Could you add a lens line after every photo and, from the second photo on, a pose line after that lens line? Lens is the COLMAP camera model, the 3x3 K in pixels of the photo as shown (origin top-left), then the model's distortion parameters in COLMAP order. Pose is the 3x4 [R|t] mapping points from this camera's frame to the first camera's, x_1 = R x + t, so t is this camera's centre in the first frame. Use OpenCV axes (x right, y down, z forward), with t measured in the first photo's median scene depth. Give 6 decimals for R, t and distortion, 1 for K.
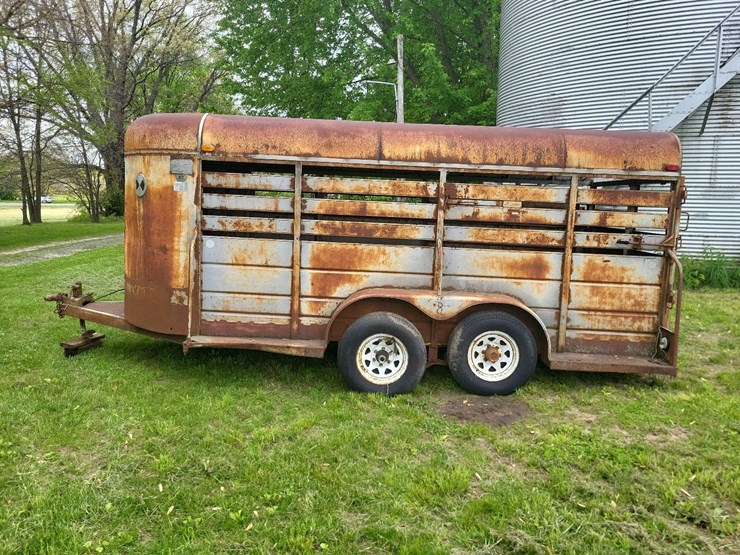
lens RADIAL K [[568.2, 0, 359.2], [0, 568.2, 262.5], [0, 0, 1]] dist [0.051986, -0.008697]
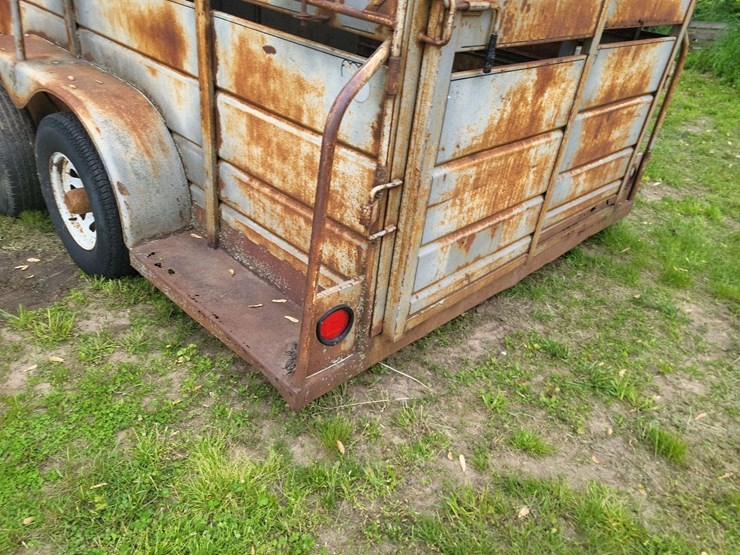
lens RADIAL K [[565.7, 0, 366.6], [0, 565.7, 279.9], [0, 0, 1]] dist [0.044577, -0.008298]
pose [[0.719943, 0.392576, -0.572334, 0.729129], [-0.155749, 0.895004, 0.417984, -0.031004], [0.676332, -0.211784, 0.705494, 0.769476]]
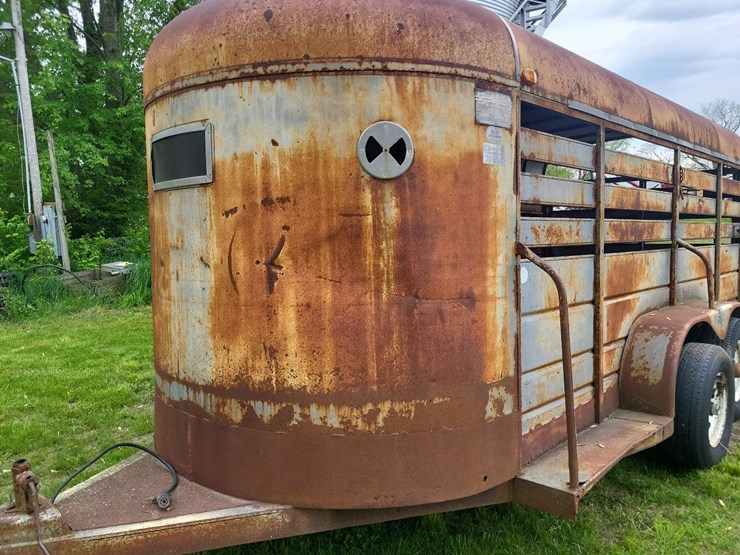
lens RADIAL K [[586.6, 0, 392.1], [0, 586.6, 271.5], [0, 0, 1]] dist [0.048762, -0.013591]
pose [[0.653119, -0.098301, 0.750848, -0.718469], [0.129229, 0.991462, 0.017394, -0.059802], [-0.746147, 0.085671, 0.660246, 0.760074]]
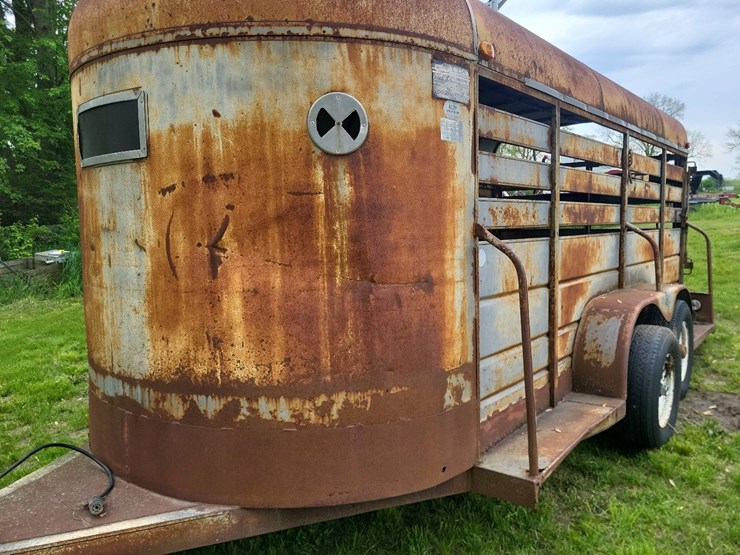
lens RADIAL K [[580.1, 0, 384.7], [0, 580.1, 269.5], [0, 0, 1]] dist [0.044479, -0.005491]
pose [[0.593280, -0.116211, 0.796564, -0.698467], [0.133673, 0.990009, 0.044873, -0.056222], [-0.793820, 0.079857, 0.602887, 0.783517]]
